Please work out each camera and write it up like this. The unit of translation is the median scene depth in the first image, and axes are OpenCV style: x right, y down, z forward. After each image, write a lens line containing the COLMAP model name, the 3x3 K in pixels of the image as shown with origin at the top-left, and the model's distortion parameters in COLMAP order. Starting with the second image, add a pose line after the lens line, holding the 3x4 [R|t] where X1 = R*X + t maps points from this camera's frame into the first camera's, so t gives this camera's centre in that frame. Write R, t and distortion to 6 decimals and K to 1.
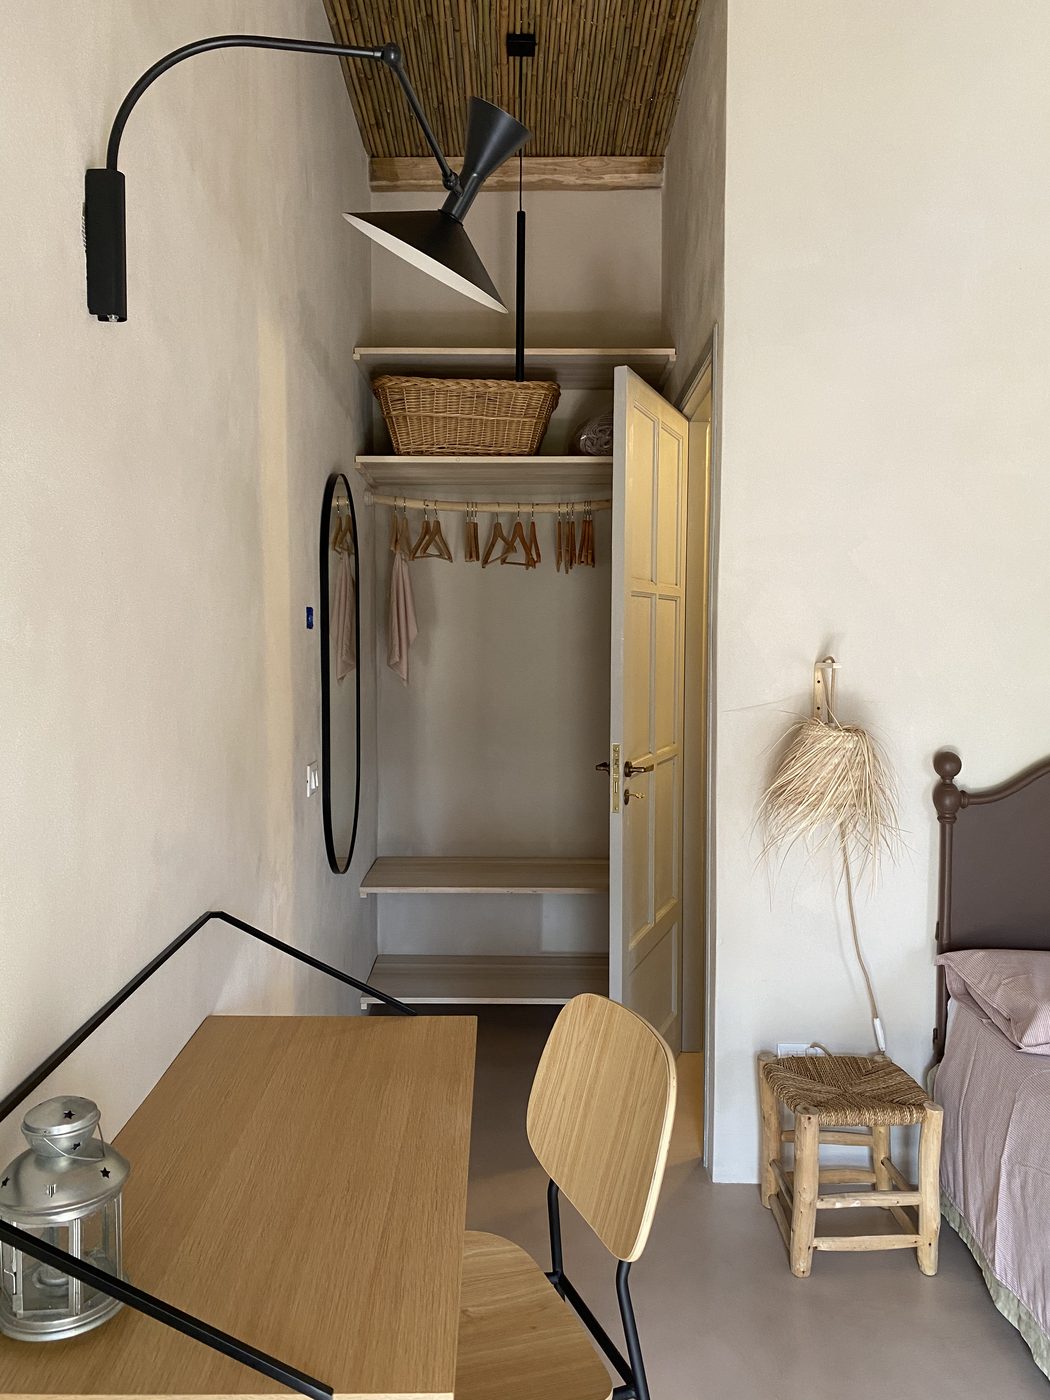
lens RADIAL K [[1076.3, 0, 525.0], [0, 1076.3, 700.0], [0, 0, 1]] dist [0.021217, -0.009745]
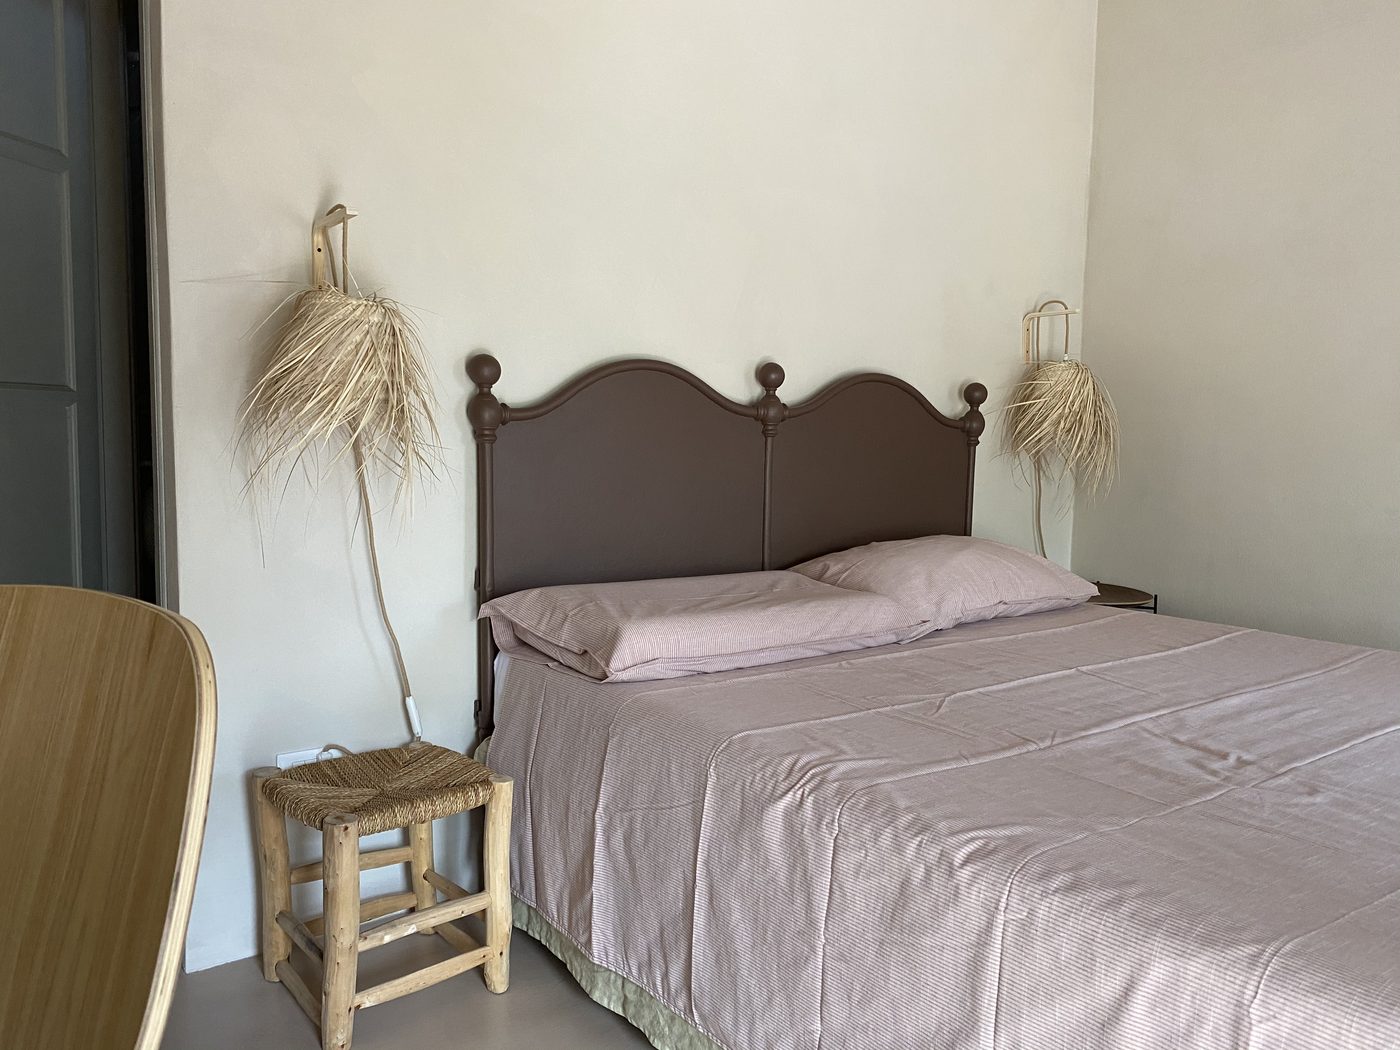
lens RADIAL K [[1076.3, 0, 708.9], [0, 1076.3, 517.1], [0, 0, 1]] dist [0.021217, -0.009745]
pose [[0.774612, -0.042003, 0.631040, 0.010611], [0.022290, 0.998985, 0.039133, 0.152580], [-0.632043, -0.016247, 0.774763, 0.291097]]
